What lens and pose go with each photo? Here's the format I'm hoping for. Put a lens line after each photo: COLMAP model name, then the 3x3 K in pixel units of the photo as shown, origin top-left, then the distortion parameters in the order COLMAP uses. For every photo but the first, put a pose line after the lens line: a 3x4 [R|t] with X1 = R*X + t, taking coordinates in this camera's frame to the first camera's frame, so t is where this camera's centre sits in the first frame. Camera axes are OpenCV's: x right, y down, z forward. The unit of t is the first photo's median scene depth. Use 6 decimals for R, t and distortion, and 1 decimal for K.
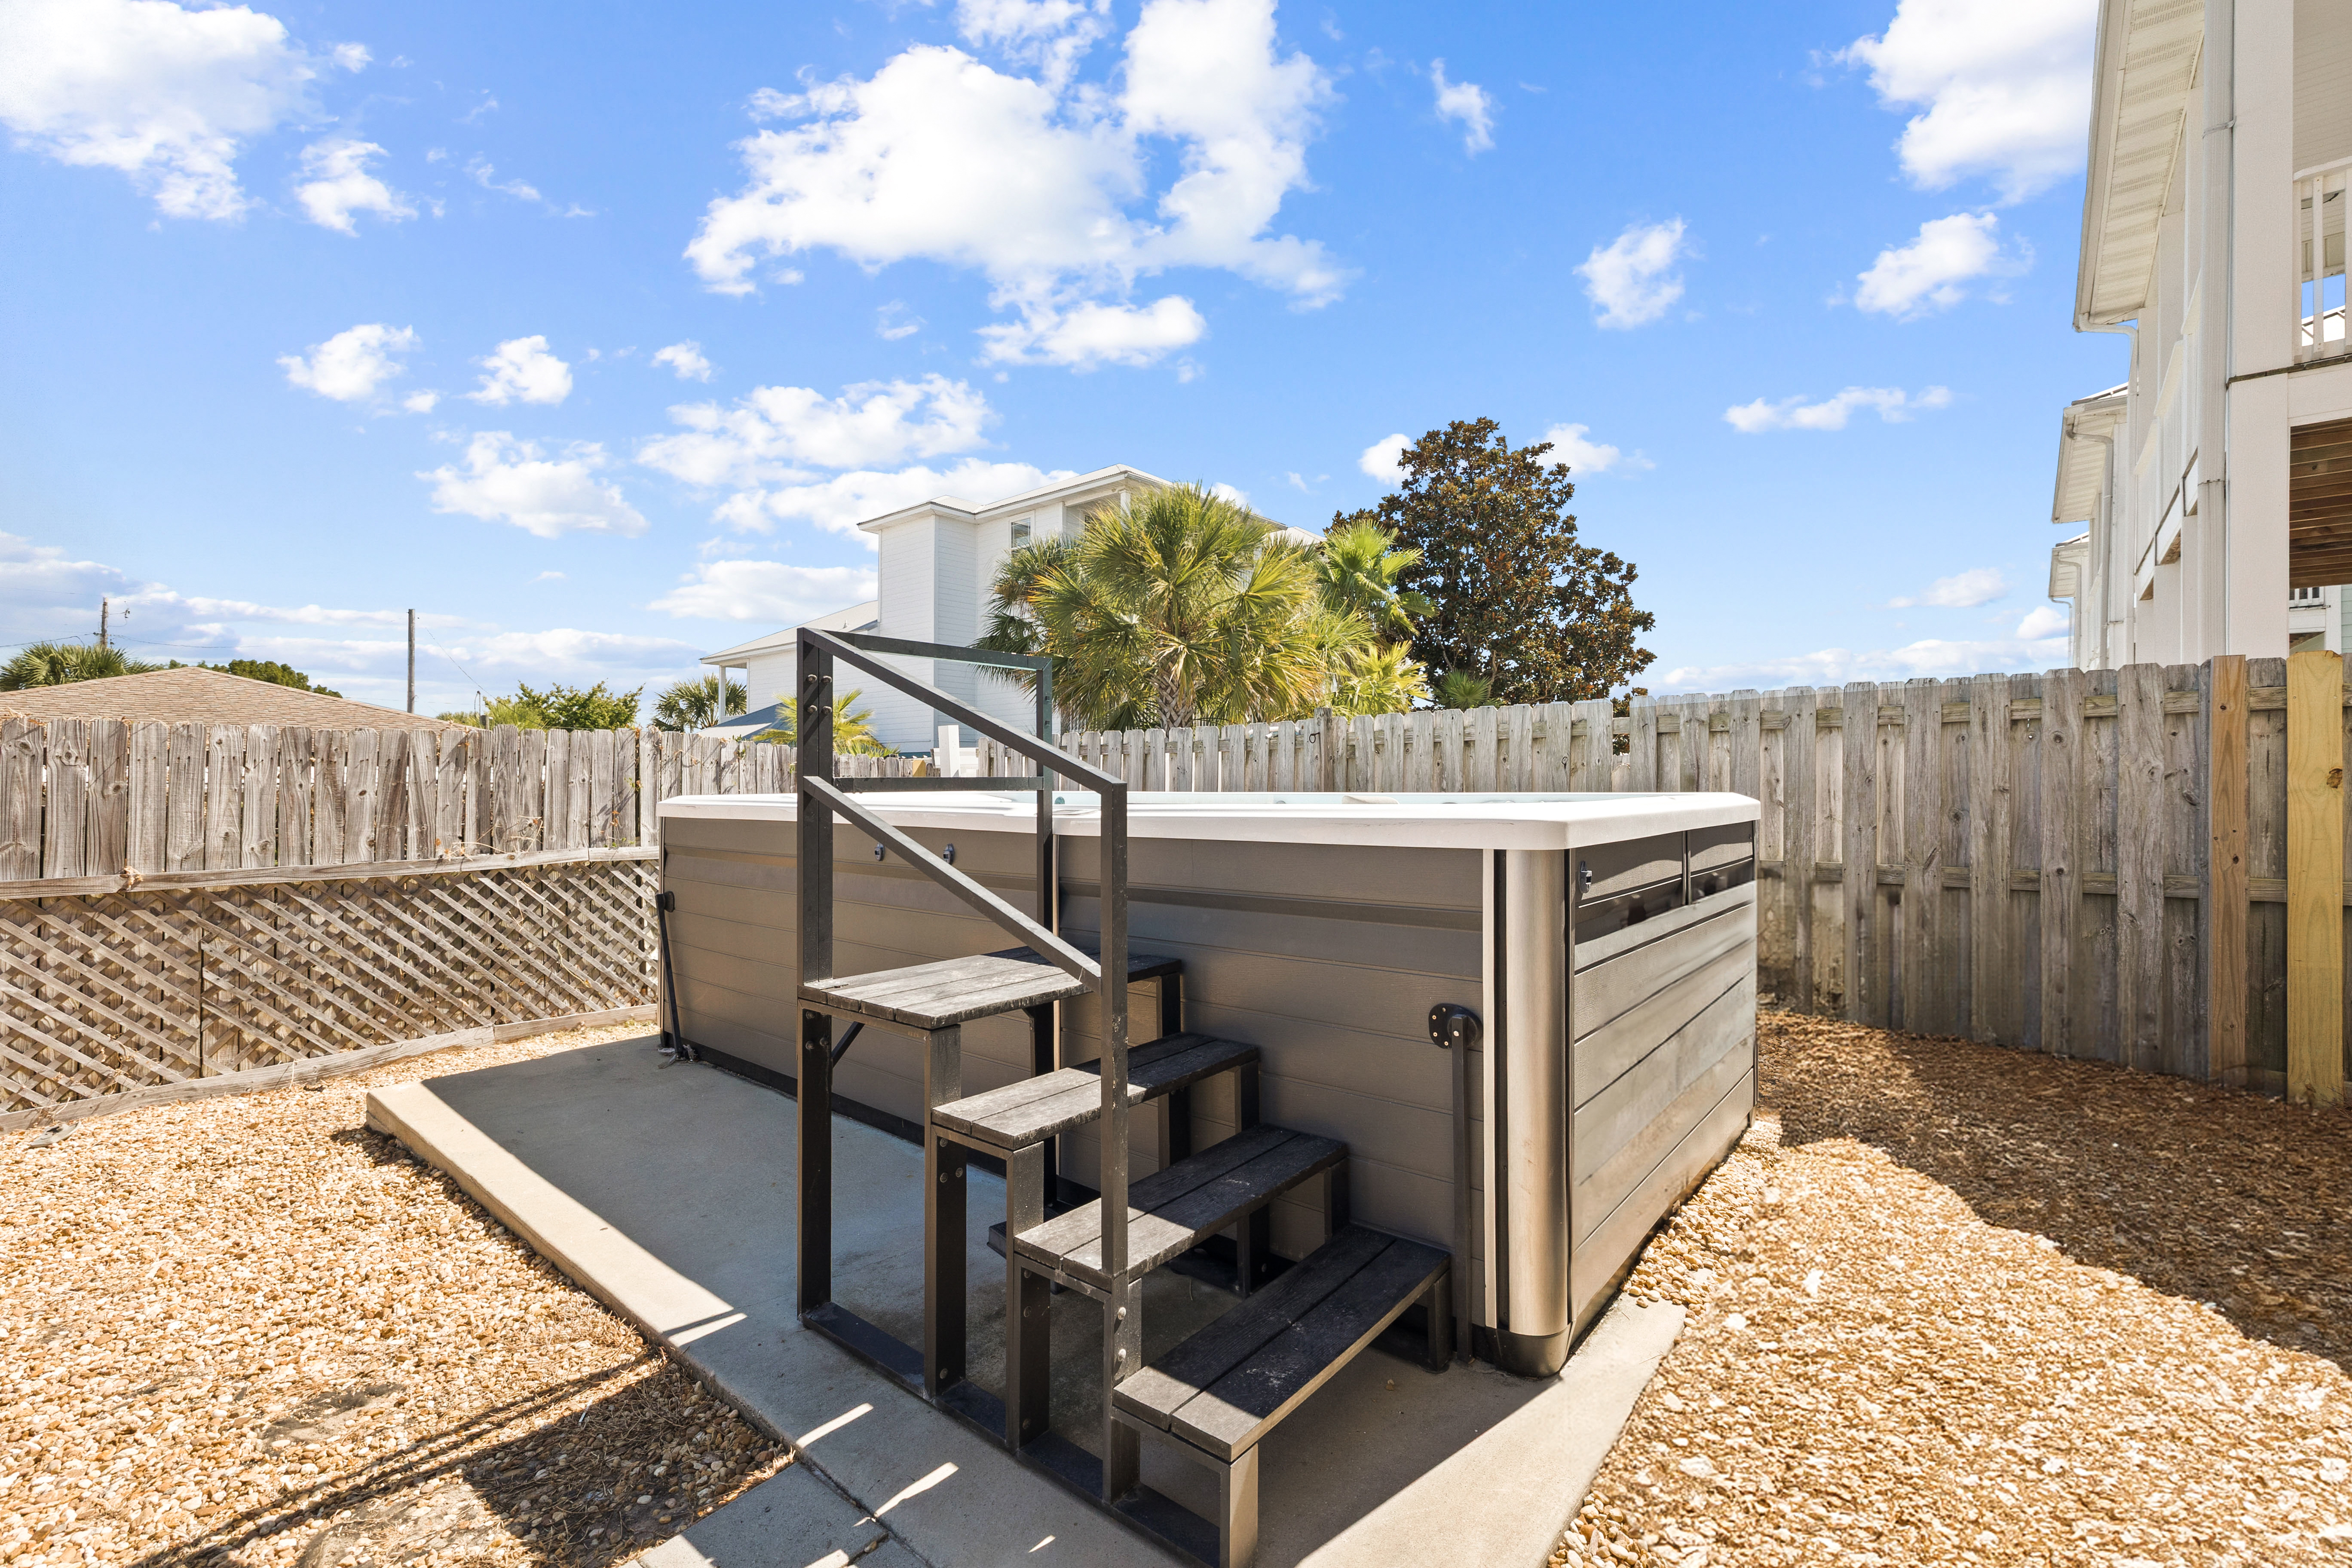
lens RADIAL K [[1004.3, 0, 1174.4], [0, 1004.3, 787.7], [0, 0, 1]] dist [-0.001080, 0.001244]
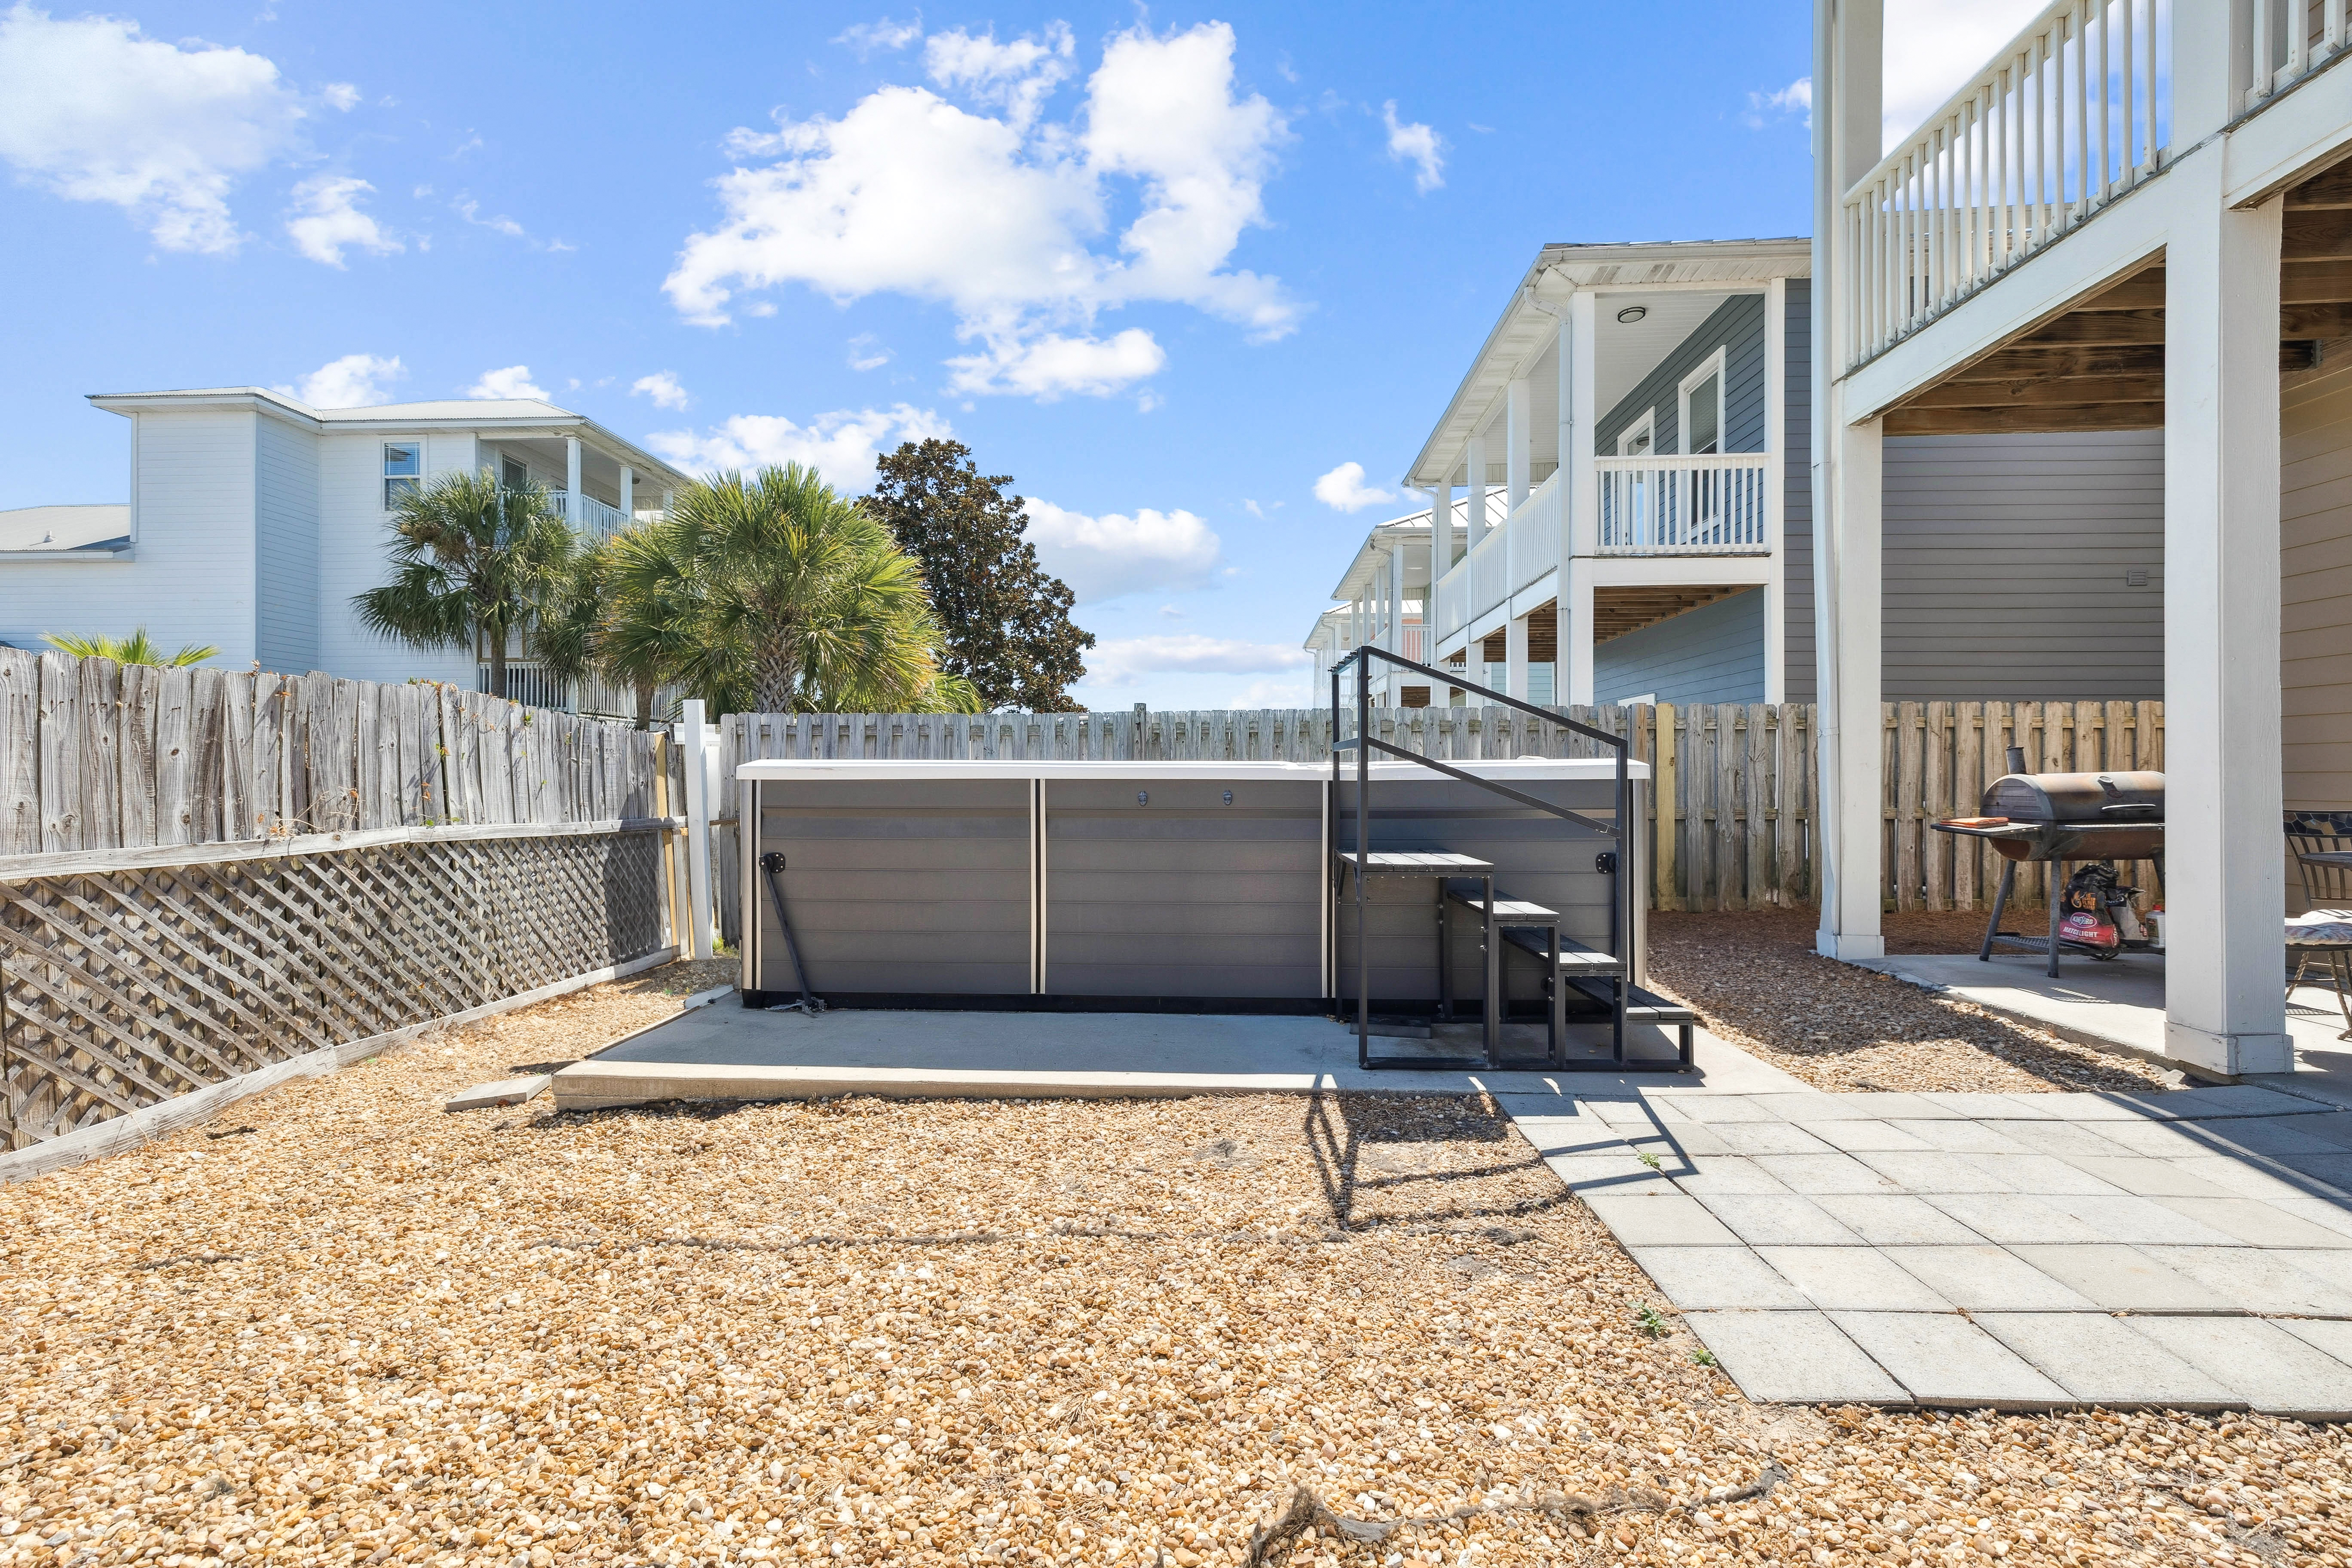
lens RADIAL K [[1004.3, 0, 1167.4], [0, 1004.3, 788.8], [0, 0, 1]] dist [-0.001080, 0.001244]
pose [[0.795206, 0.000281, 0.606339, -0.652854], [-0.002122, 0.999995, 0.002320, 0.028532], [-0.606335, -0.003132, 0.795203, -0.044668]]
